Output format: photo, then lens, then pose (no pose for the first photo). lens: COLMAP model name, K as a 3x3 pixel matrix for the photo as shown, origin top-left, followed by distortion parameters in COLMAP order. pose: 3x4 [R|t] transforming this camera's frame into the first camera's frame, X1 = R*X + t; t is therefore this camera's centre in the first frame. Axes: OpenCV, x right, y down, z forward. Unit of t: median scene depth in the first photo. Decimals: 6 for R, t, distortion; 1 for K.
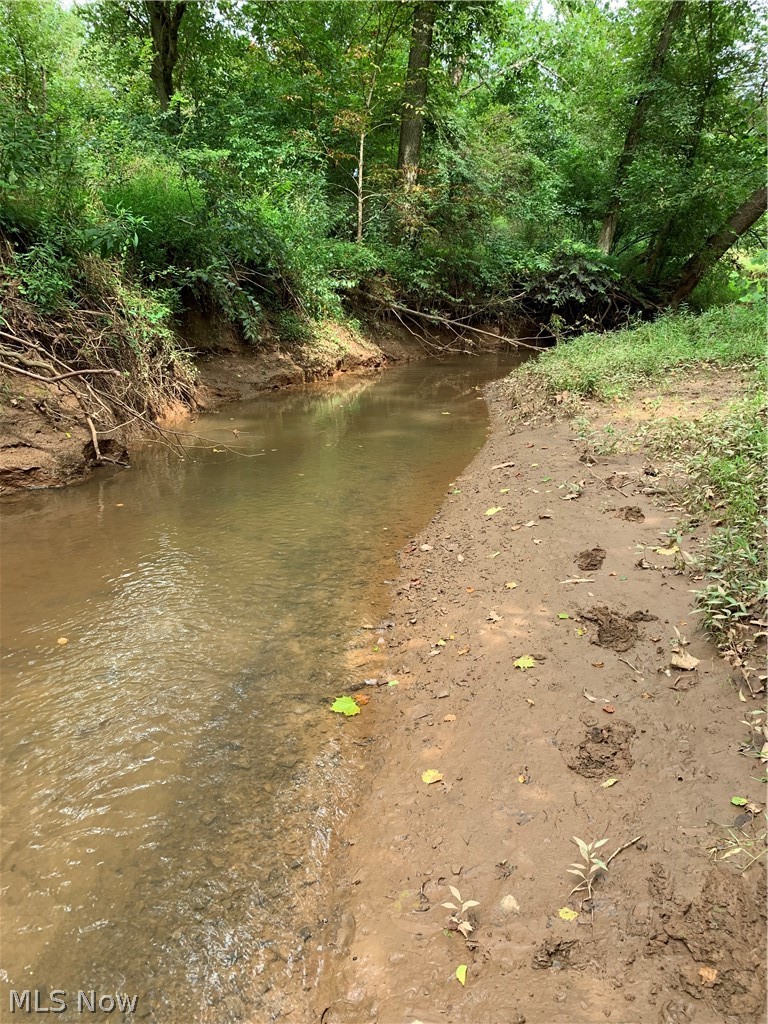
lens RADIAL K [[719.2, 0, 384.0], [0, 719.2, 512.0], [0, 0, 1]] dist [-0.005773, -0.001885]
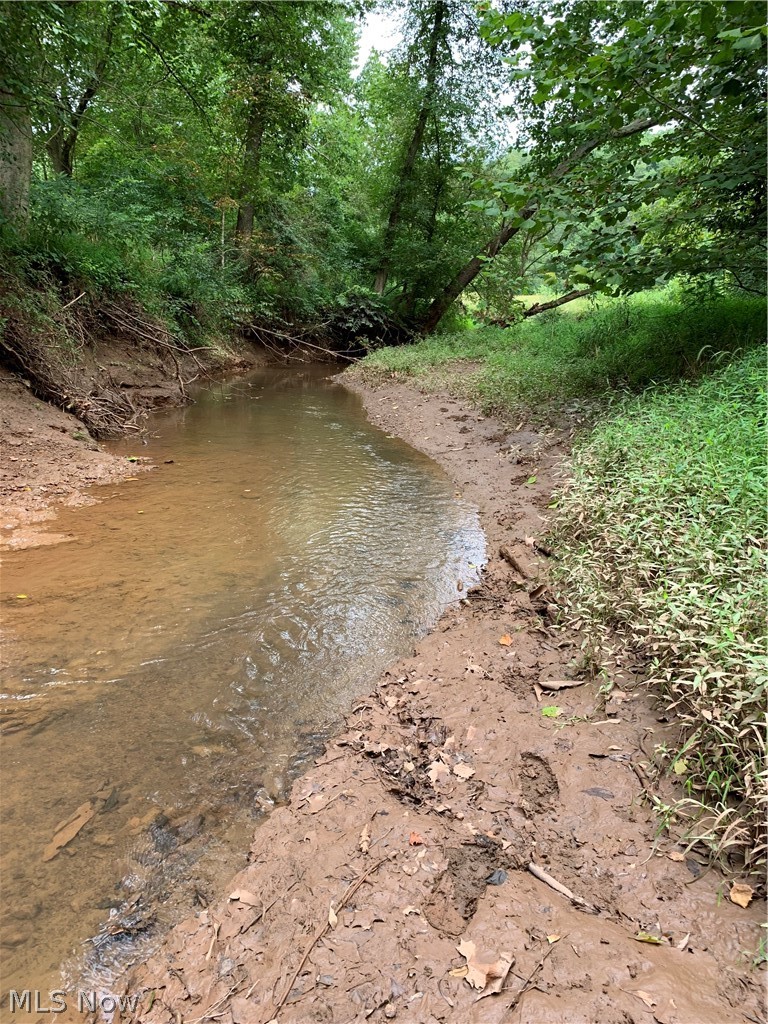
lens RADIAL K [[779.7, 0, 384.0], [0, 779.7, 512.0], [0, 0, 1]] dist [0.004071, 0.001105]
pose [[0.938937, -0.048455, 0.340661, -0.249857], [0.067109, 0.996811, -0.043182, 0.145272], [-0.337482, 0.063407, 0.939194, -0.459063]]
